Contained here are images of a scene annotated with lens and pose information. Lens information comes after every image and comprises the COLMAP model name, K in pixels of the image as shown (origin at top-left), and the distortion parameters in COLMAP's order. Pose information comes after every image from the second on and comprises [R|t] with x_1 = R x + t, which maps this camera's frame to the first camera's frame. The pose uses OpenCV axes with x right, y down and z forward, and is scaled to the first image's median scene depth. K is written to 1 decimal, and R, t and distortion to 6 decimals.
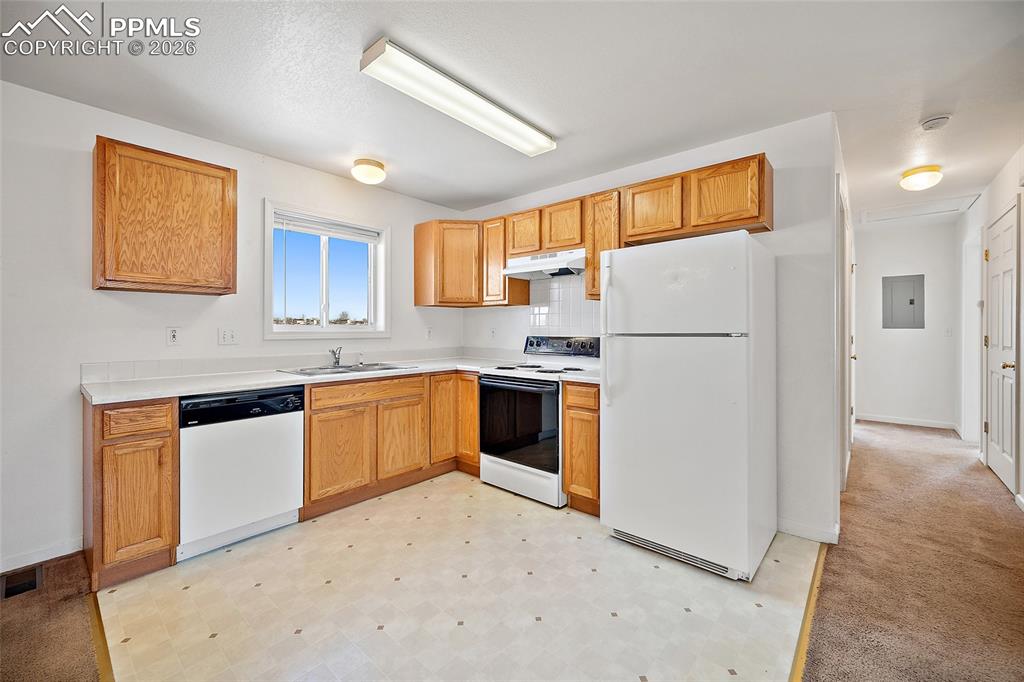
lens RADIAL K [[414.3, 0, 515.9], [0, 414.3, 324.5], [0, 0, 1]] dist [-0.005006, 0.000103]
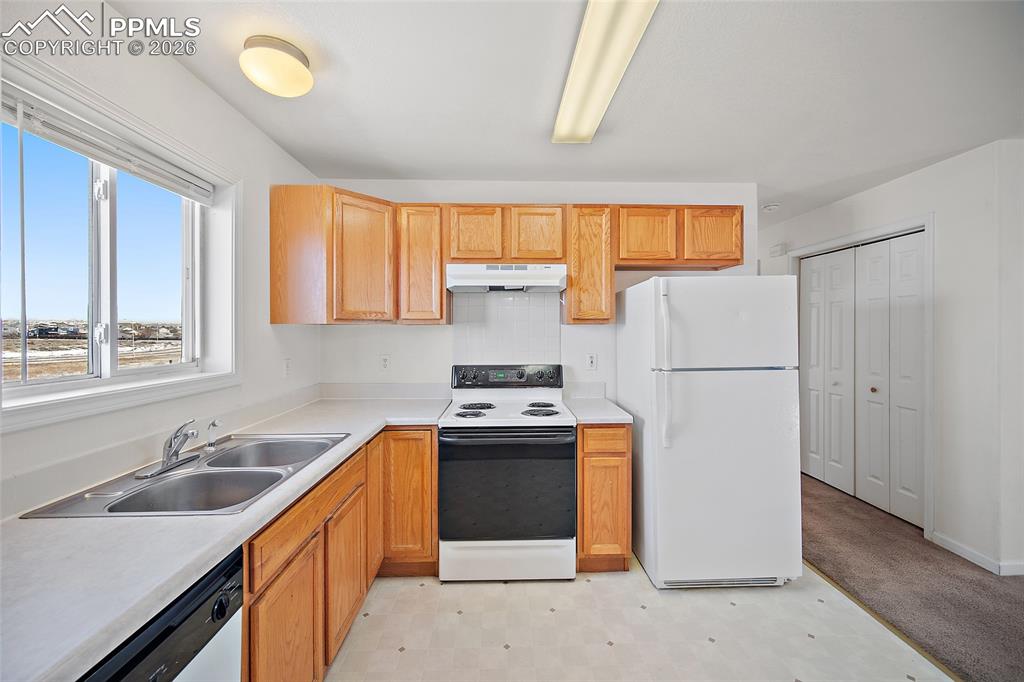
lens RADIAL K [[414.3, 0, 517.7], [0, 414.3, 326.3], [0, 0, 1]] dist [-0.005006, 0.000103]
pose [[0.733738, 0.000951, 0.679432, -0.502482], [-0.004395, 0.999985, 0.003347, -0.058556], [-0.679418, -0.005442, 0.733731, 0.439429]]
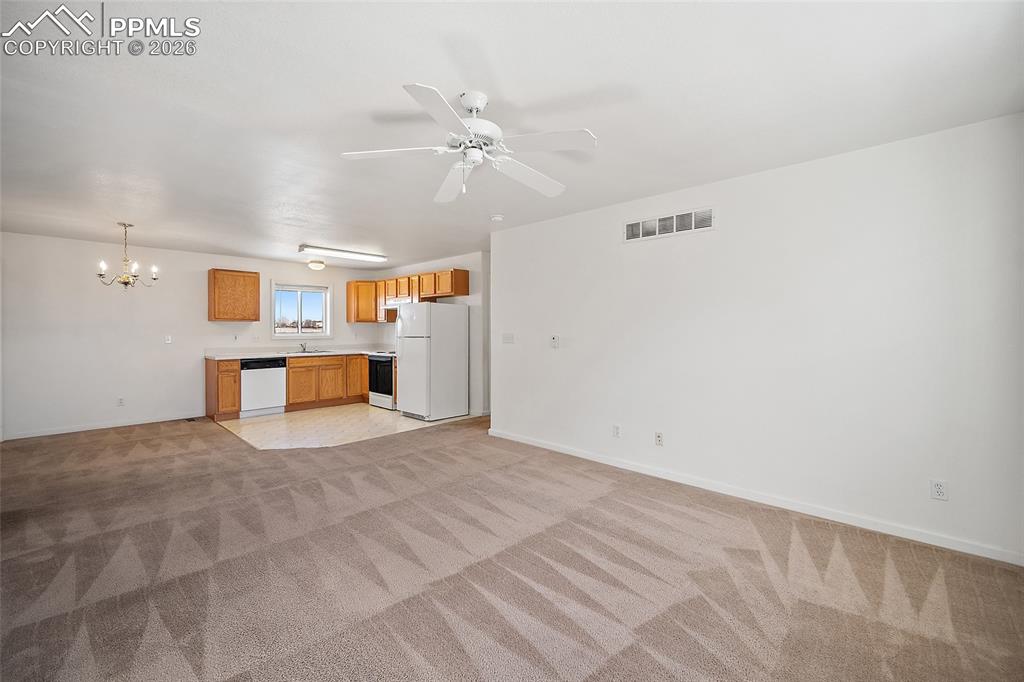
lens RADIAL K [[414.3, 0, 514.7], [0, 414.3, 328.8], [0, 0, 1]] dist [-0.005006, 0.000103]
pose [[0.999467, -0.002520, -0.032534, 0.815100], [0.002710, 0.999980, 0.005784, -0.031984], [0.032519, -0.005869, 0.999454, -1.247508]]
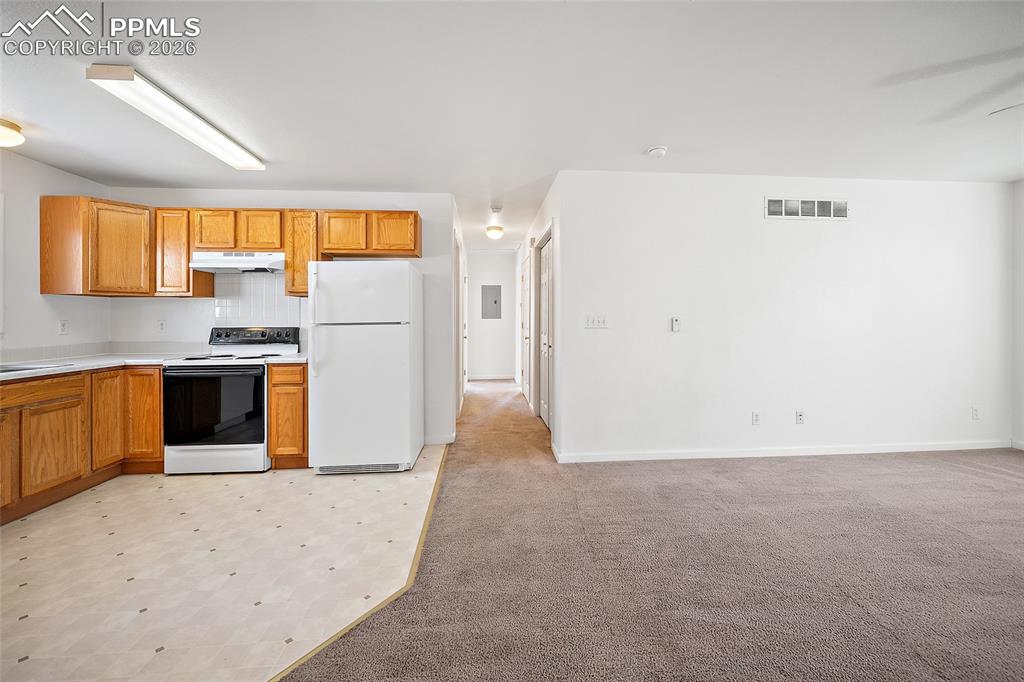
lens RADIAL K [[414.3, 0, 519.1], [0, 414.3, 317.1], [0, 0, 1]] dist [-0.005006, 0.000103]
pose [[0.698073, -0.001601, 0.716024, -0.217846], [-0.001524, 0.999992, 0.003722, -0.003980], [-0.716024, -0.003689, 0.698065, -0.322991]]
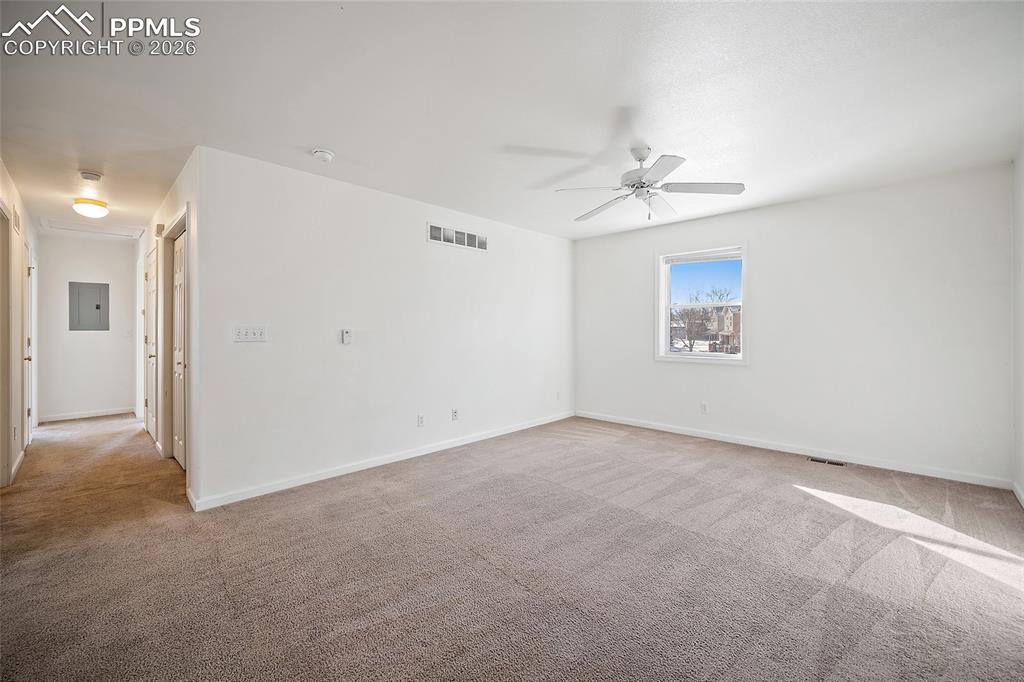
lens RADIAL K [[414.3, 0, 518.6], [0, 414.3, 330.4], [0, 0, 1]] dist [-0.005006, 0.000103]
pose [[0.048386, -0.003875, 0.998821, -0.195783], [-0.006323, 0.999971, 0.004186, -0.004832], [-0.998809, -0.006518, 0.048360, -0.357209]]
